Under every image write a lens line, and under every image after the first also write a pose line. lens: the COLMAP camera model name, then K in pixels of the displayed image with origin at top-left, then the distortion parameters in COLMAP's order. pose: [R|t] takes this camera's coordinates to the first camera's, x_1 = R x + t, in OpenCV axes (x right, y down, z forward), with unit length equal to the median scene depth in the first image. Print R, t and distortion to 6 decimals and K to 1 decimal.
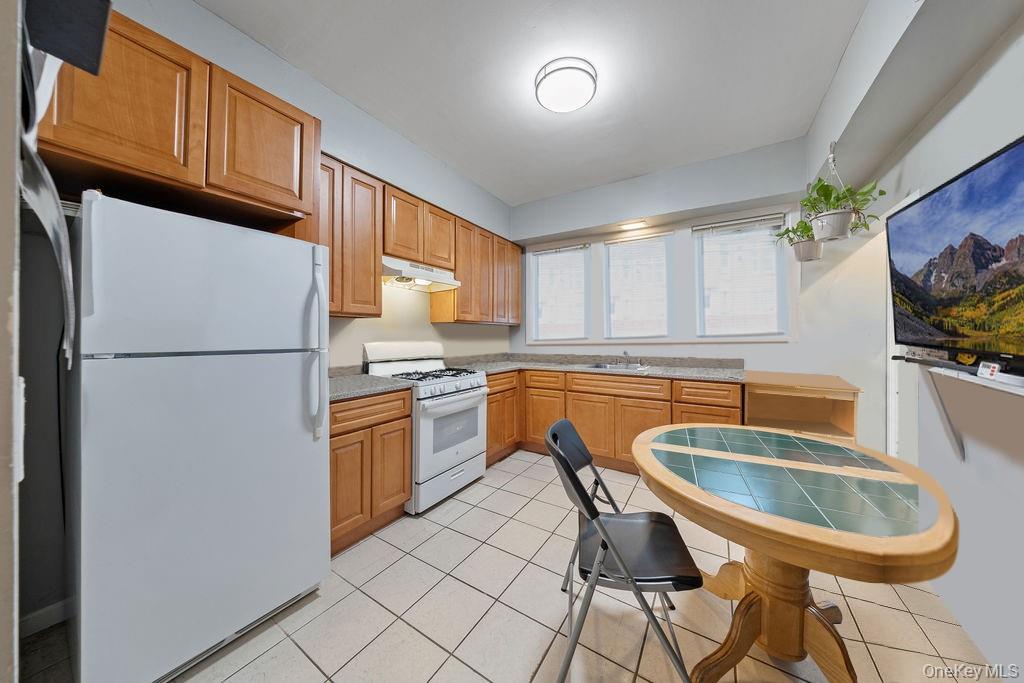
lens RADIAL K [[324.1, 0, 516.1], [0, 324.1, 348.0], [0, 0, 1]] dist [0.000119, -0.000009]
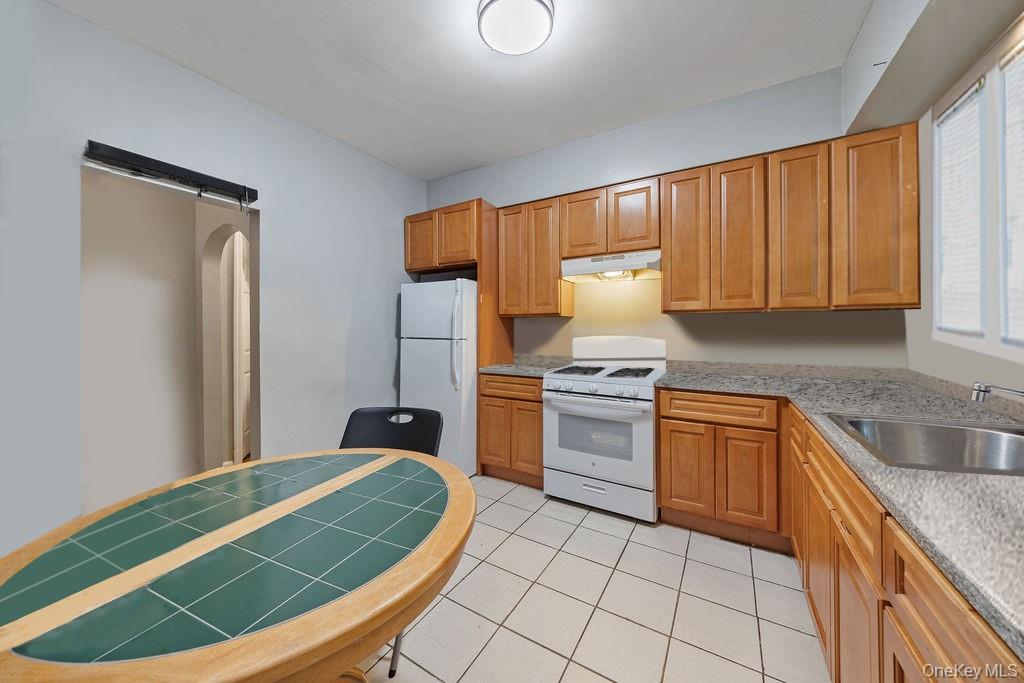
lens RADIAL K [[363.6, 0, 494.6], [0, 363.6, 339.9], [0, 0, 1]] dist [0.015223, -0.010089]
pose [[-0.017750, 0.029874, -0.999396, 0.829036], [-0.037373, 0.998835, 0.030521, -0.035756], [0.999144, 0.037892, -0.016613, 0.754327]]
